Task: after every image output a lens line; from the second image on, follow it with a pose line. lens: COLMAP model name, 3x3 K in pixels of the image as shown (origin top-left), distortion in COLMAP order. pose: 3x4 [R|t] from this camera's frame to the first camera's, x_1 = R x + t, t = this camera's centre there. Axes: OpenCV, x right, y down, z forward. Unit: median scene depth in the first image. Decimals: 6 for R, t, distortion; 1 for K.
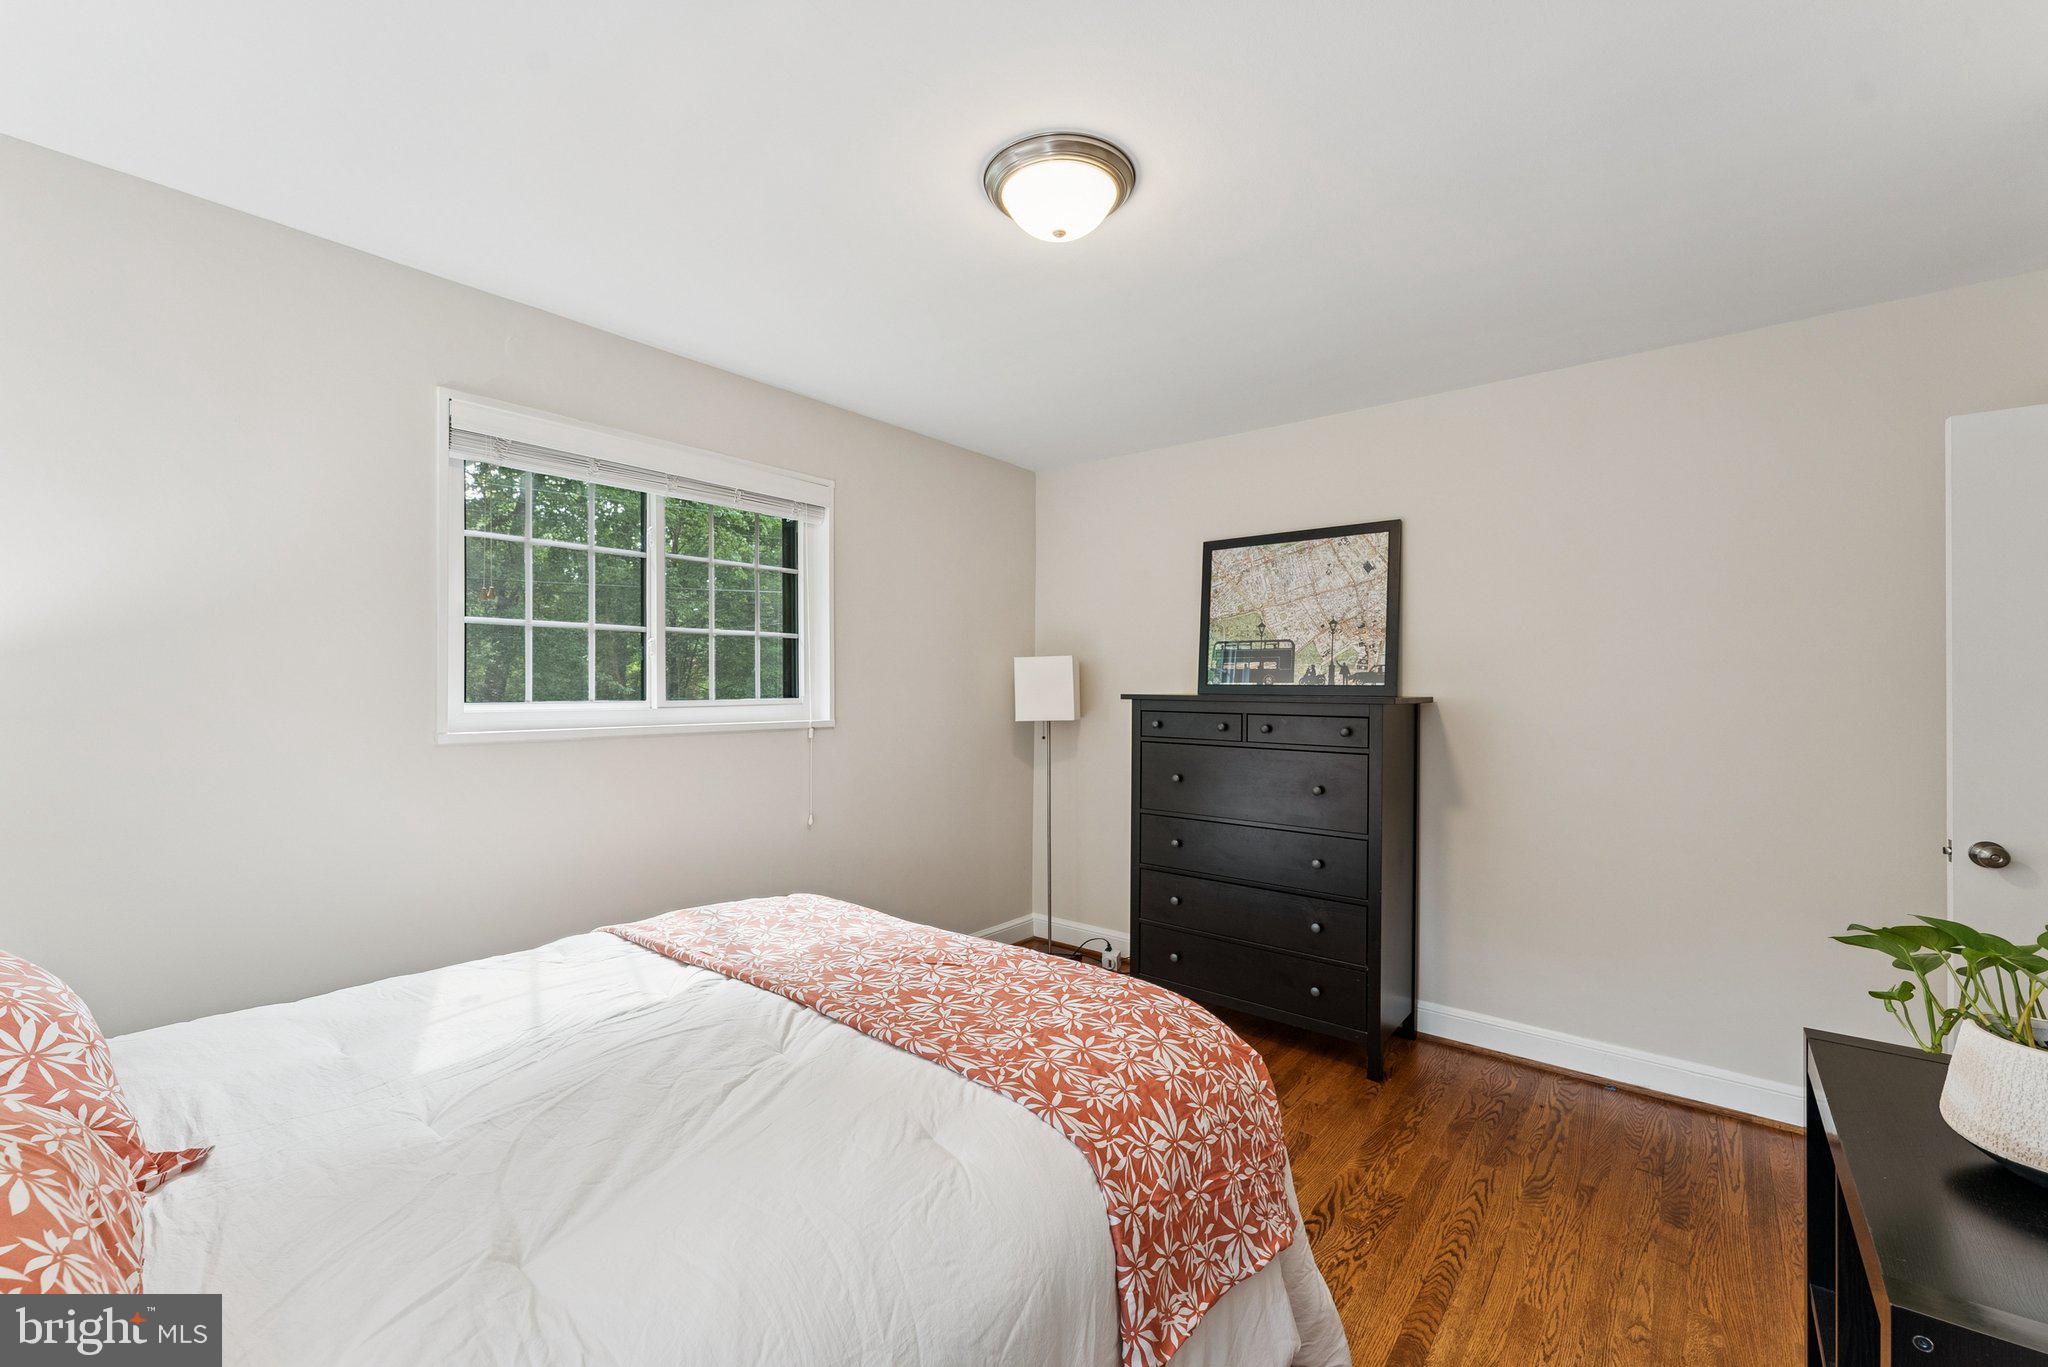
lens RADIAL K [[847.1, 0, 1023.9], [0, 847.1, 681.6], [0, 0, 1]] dist [-0.001202, 0.000301]
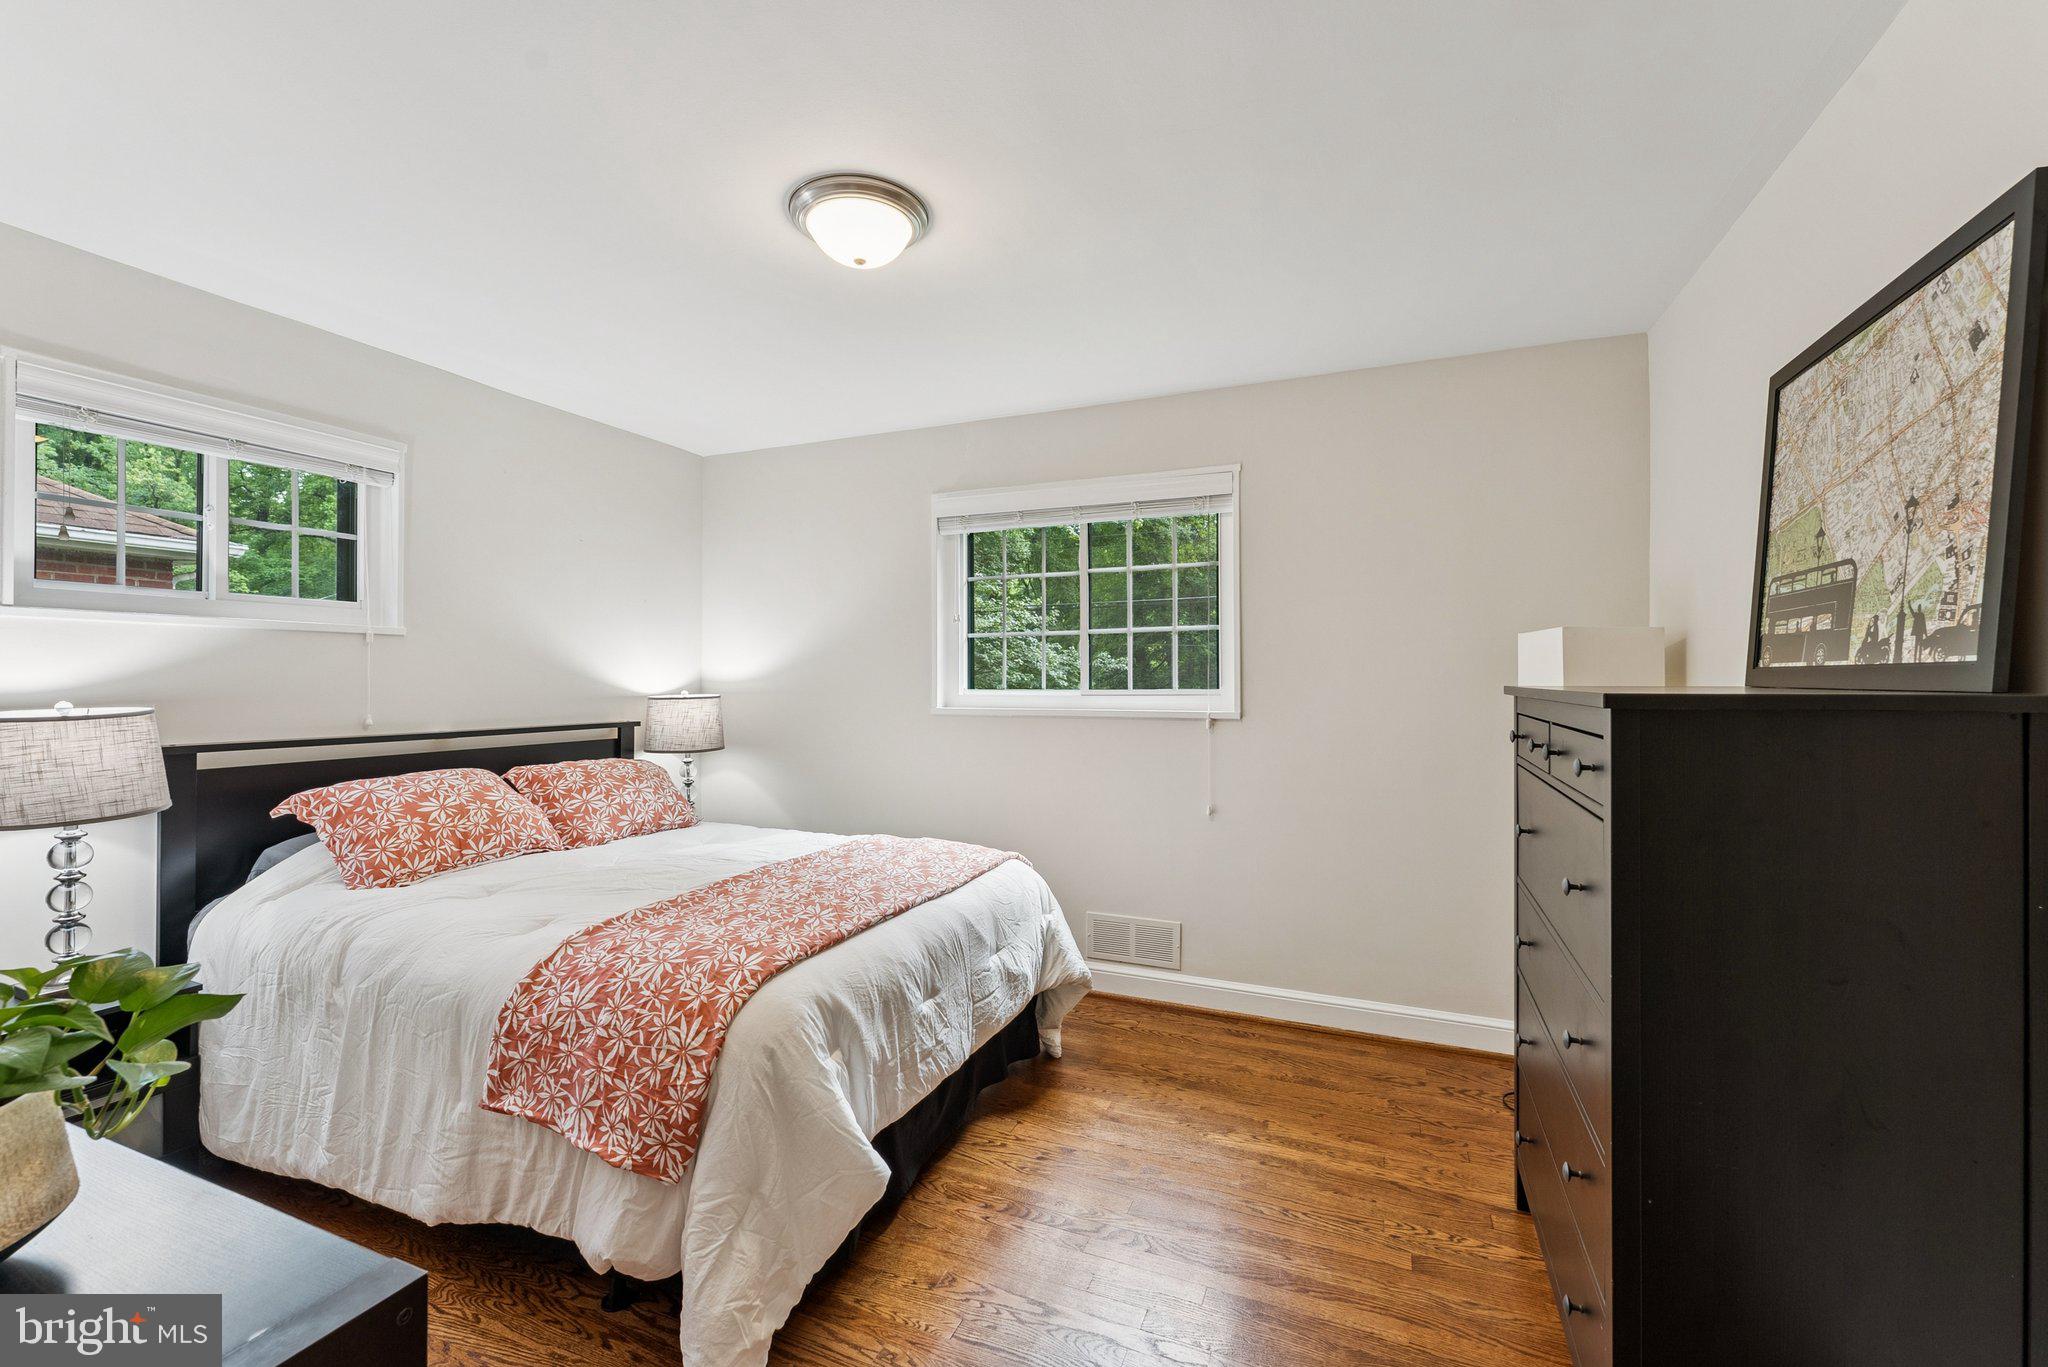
lens RADIAL K [[847.1, 0, 1022.0], [0, 847.1, 675.1], [0, 0, 1]] dist [-0.001202, 0.000301]
pose [[0.266374, -0.010334, -0.963814, 0.677338], [0.007171, 0.999936, -0.008740, 0.010606], [0.963843, -0.004583, 0.266431, 0.535141]]
